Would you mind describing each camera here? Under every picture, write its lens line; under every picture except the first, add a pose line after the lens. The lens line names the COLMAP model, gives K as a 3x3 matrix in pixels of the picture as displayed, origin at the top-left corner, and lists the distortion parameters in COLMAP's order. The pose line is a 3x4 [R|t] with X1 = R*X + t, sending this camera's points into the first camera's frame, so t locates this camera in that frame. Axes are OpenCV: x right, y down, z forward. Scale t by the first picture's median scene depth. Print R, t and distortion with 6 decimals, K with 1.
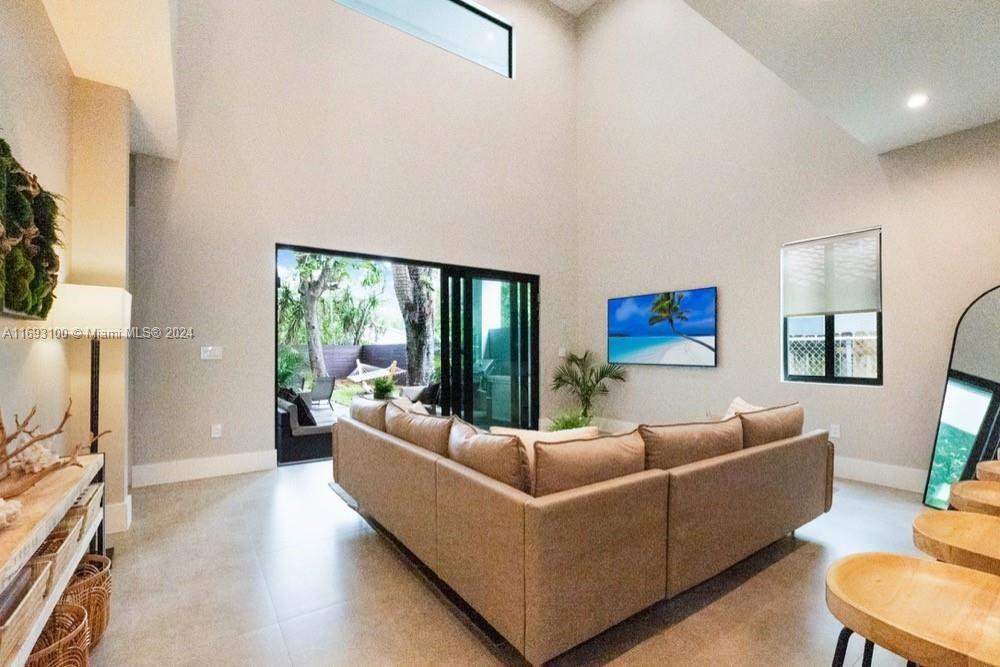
lens RADIAL K [[440.8, 0, 500.8], [0, 440.8, 347.0], [0, 0, 1]] dist [-0.002322, -0.000313]
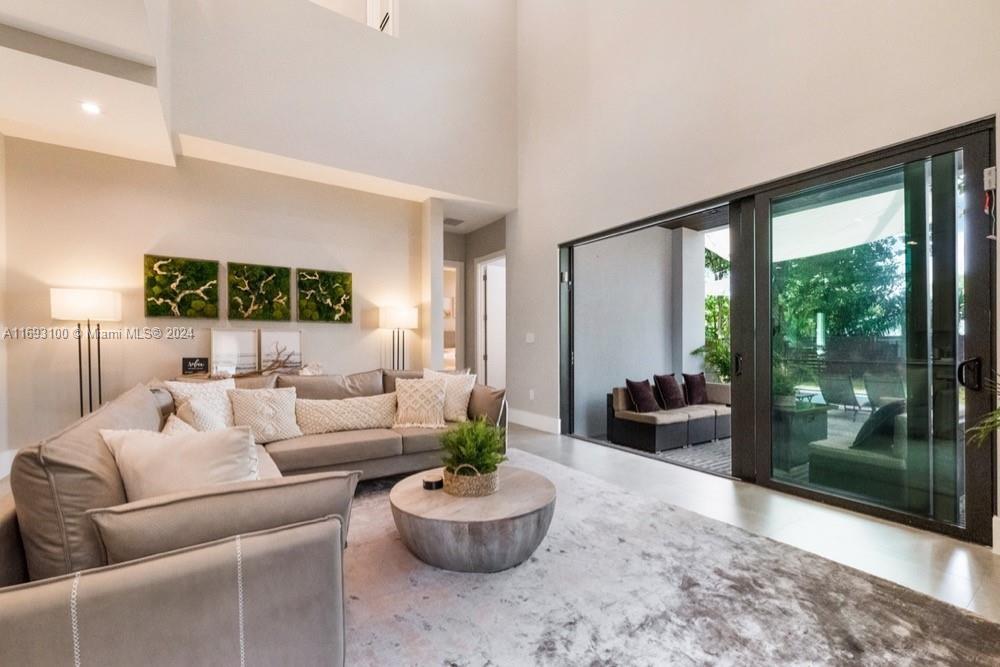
lens RADIAL K [[424.1, 0, 503.2], [0, 424.1, 345.1], [0, 0, 1]] dist [-0.000471, -0.000081]
pose [[-0.009515, -0.002810, -0.999951, 1.561409], [0.000501, 0.999996, -0.002815, 0.085754], [0.999955, -0.000528, -0.009513, 2.075678]]
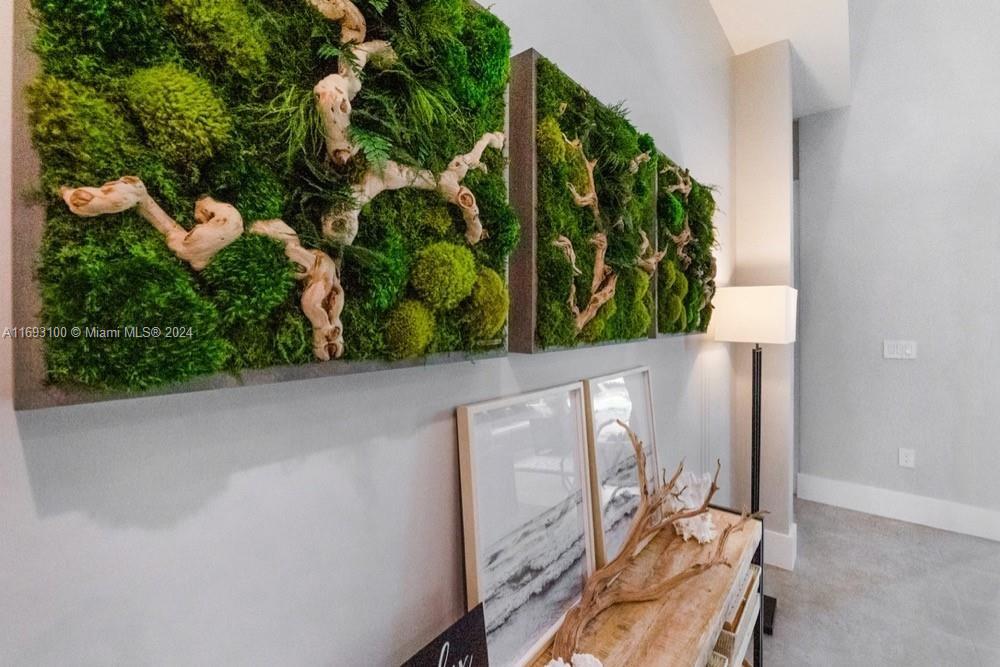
lens RADIAL K [[417.3, 0, 496.3], [0, 417.3, 311.4], [0, 0, 1]] dist [-0.009087, -0.000051]
pose [[0.246299, -0.007972, -0.969161, -0.339451], [-0.000351, 0.999965, -0.008314, -0.100216], [0.969194, 0.002388, 0.246288, 0.398921]]
